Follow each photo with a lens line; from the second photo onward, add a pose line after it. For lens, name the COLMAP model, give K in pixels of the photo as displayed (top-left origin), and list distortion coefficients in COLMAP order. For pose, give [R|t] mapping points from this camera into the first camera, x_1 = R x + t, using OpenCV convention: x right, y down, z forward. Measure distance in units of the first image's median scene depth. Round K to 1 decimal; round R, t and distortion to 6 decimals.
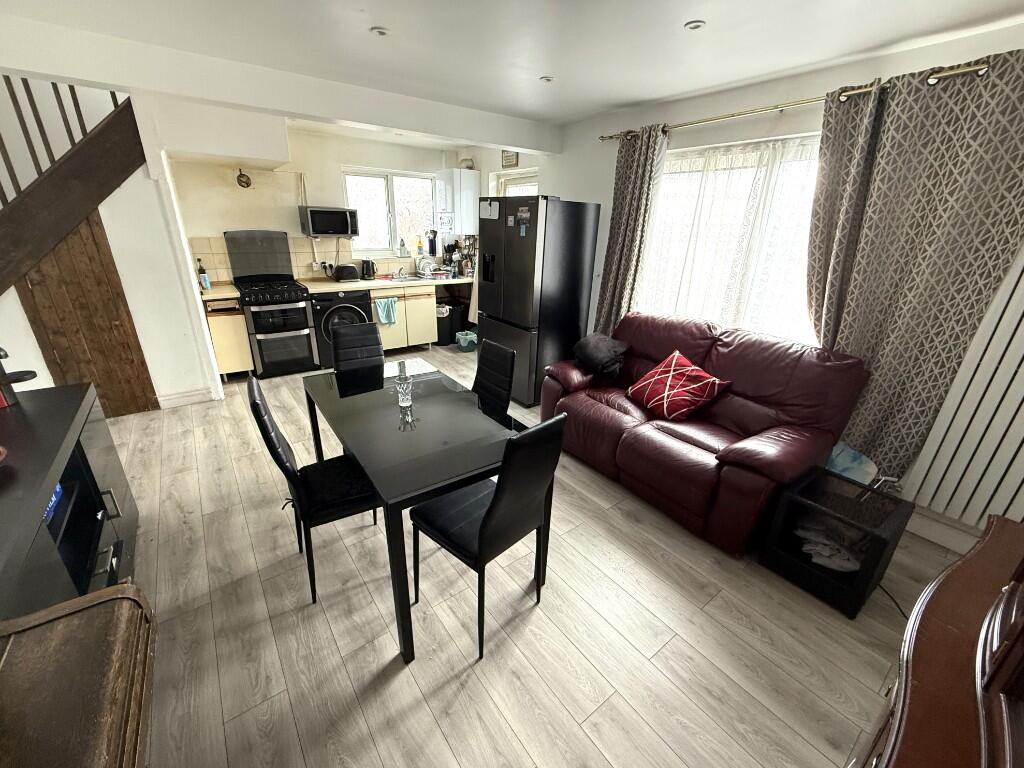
lens RADIAL K [[412.4, 0, 512.0], [0, 412.4, 384.0], [0, 0, 1]] dist [0.001446, -0.000260]
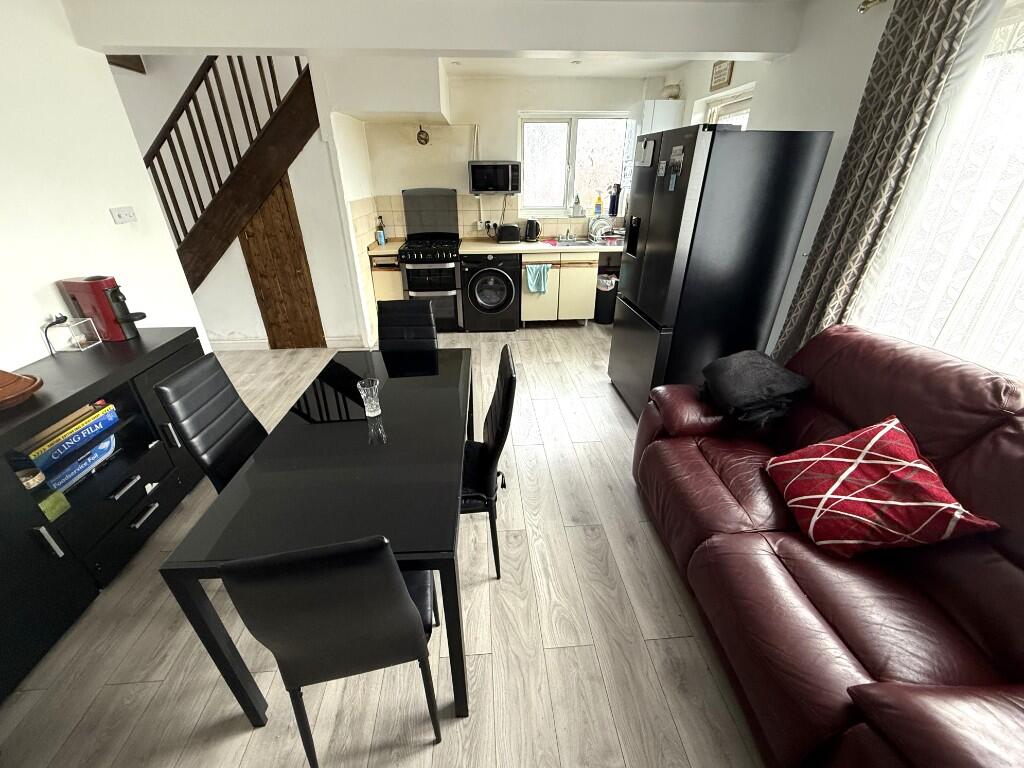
lens RADIAL K [[412.4, 0, 512.0], [0, 412.4, 384.0], [0, 0, 1]] dist [0.001446, -0.000260]
pose [[0.840629, 0.218969, -0.495374, 0.208774], [-0.171336, 0.975171, 0.140302, -0.097374], [0.513796, -0.033067, 0.857275, 0.267530]]
